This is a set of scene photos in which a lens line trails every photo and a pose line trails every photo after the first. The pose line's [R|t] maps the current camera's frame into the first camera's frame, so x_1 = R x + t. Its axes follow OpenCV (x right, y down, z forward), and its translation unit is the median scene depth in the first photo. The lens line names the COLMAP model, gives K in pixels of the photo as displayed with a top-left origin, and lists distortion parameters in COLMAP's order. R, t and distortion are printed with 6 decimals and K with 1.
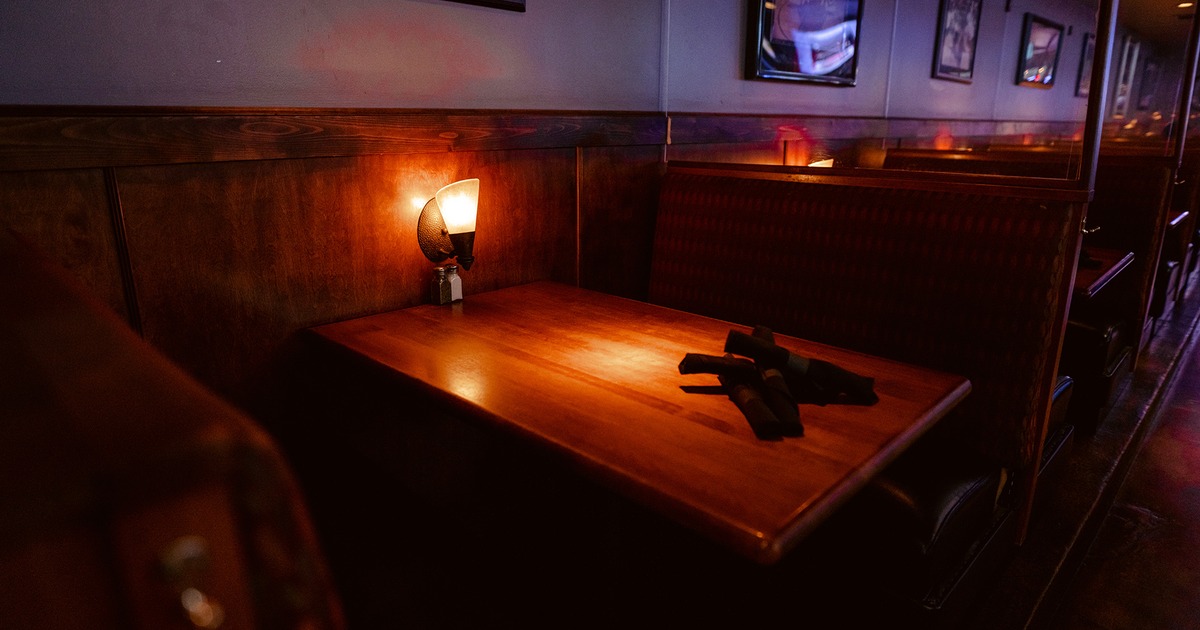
lens RADIAL K [[693.7, 0, 600.0], [0, 693.7, 315.0], [0, 0, 1]] dist [-0.021616, -0.002490]
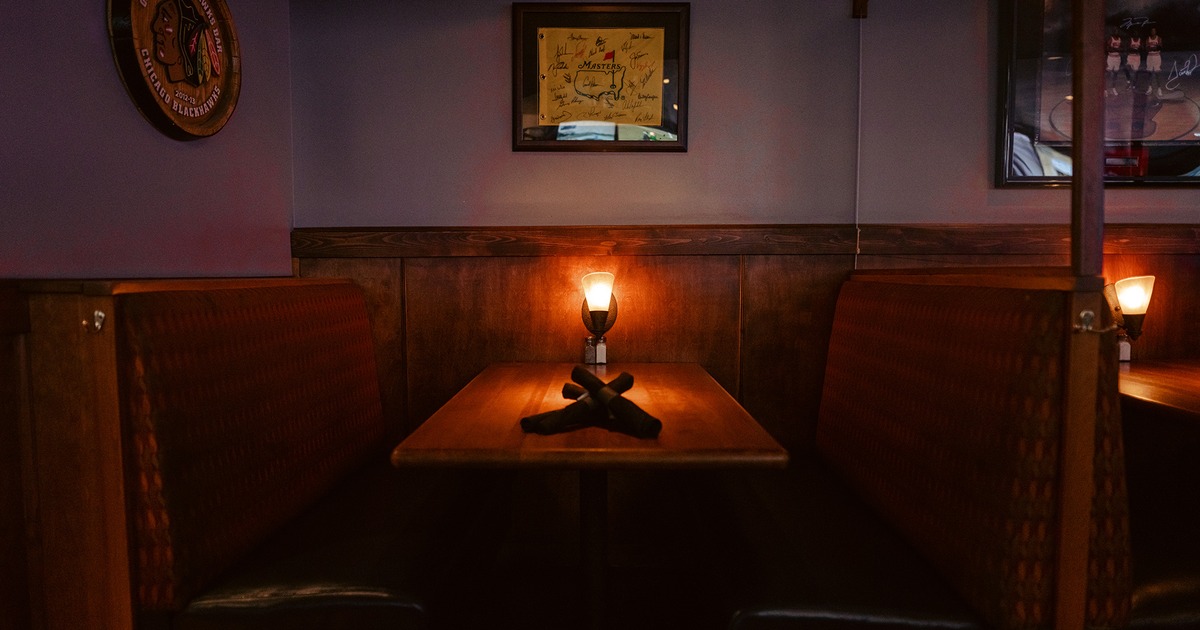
lens RADIAL K [[693.7, 0, 600.0], [0, 693.7, 315.0], [0, 0, 1]] dist [-0.021616, -0.002490]
pose [[0.686041, 0.048954, -0.725914, 0.800292], [-0.191450, 0.974718, -0.115201, 0.044677], [0.701922, 0.218009, 0.678069, 0.075133]]
